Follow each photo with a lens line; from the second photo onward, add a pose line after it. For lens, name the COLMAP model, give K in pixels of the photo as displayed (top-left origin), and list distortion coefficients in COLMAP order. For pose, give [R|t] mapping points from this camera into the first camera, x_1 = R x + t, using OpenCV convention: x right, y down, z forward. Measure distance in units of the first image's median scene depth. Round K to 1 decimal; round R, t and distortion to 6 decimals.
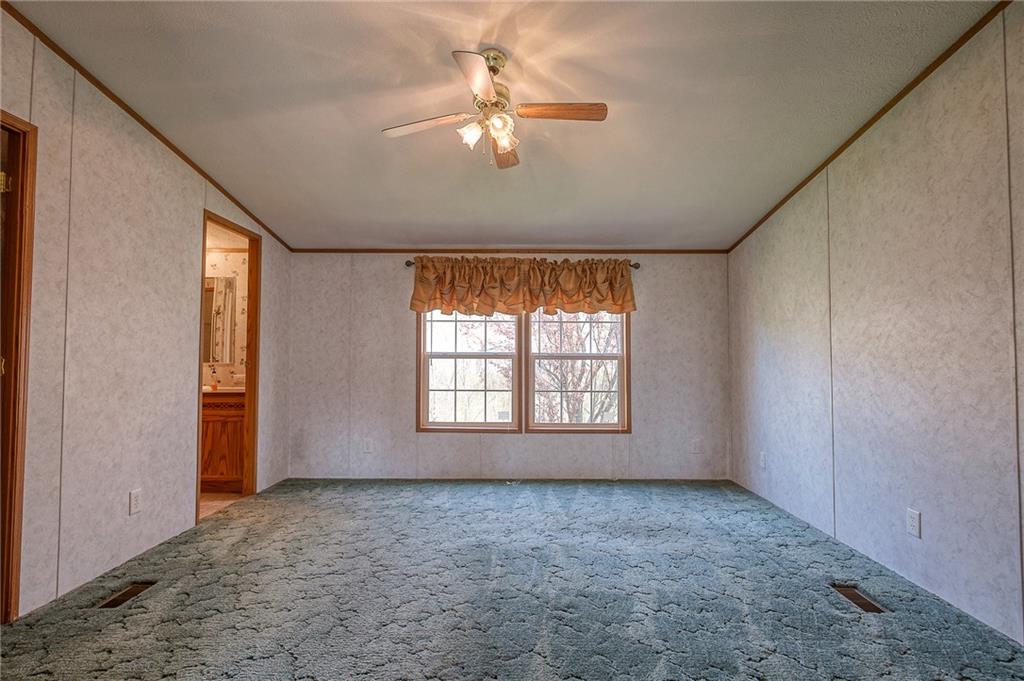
lens RADIAL K [[536.9, 0, 512.0], [0, 536.9, 340.5], [0, 0, 1]] dist [-0.002623, -0.000541]
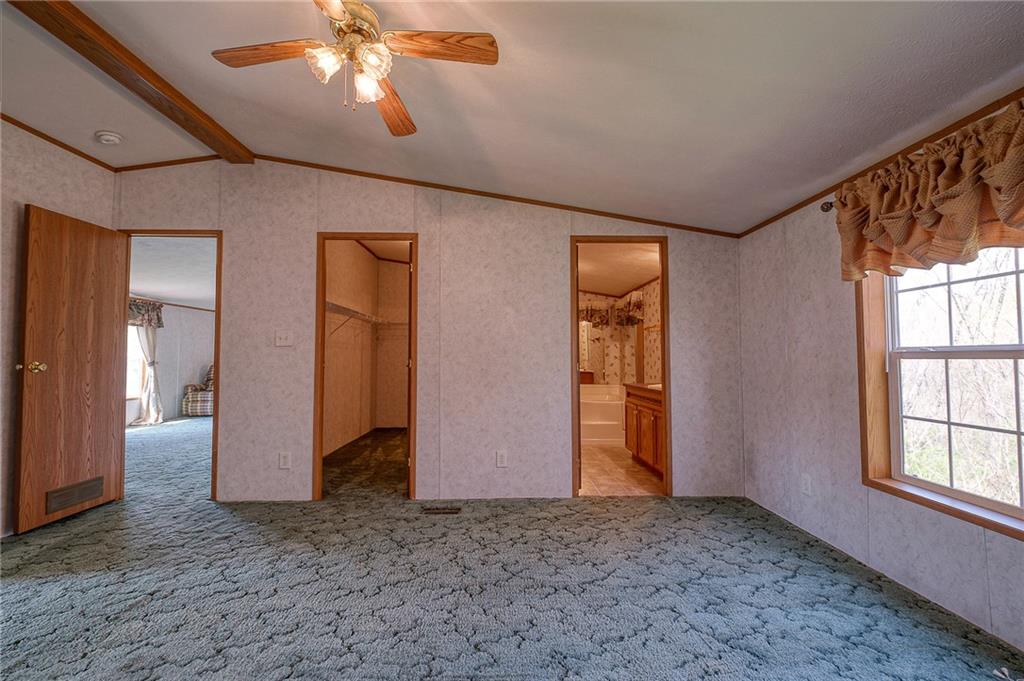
lens RADIAL K [[444.3, 0, 512.0], [0, 444.3, 340.5], [0, 0, 1]] dist [0.001424, -0.000405]
pose [[0.032324, -0.044763, -0.998475, 0.323231], [0.033077, 0.998497, -0.043694, 0.023786], [0.998930, -0.031614, 0.033756, 0.647870]]
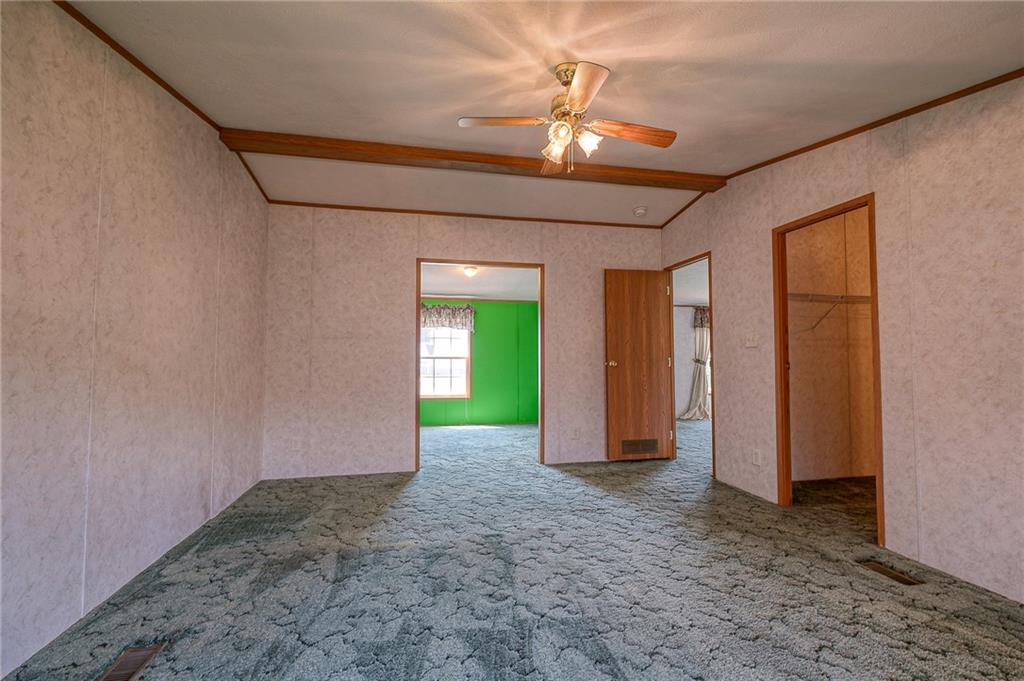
lens RADIAL K [[439.5, 0, 512.0], [0, 439.5, 340.5], [0, 0, 1]] dist [0.000982, 0.000053]
pose [[-0.975568, -0.016257, -0.219096, 0.135839], [0.000209, 0.997189, -0.074923, 0.034726], [0.219698, -0.073139, -0.972822, 0.964207]]
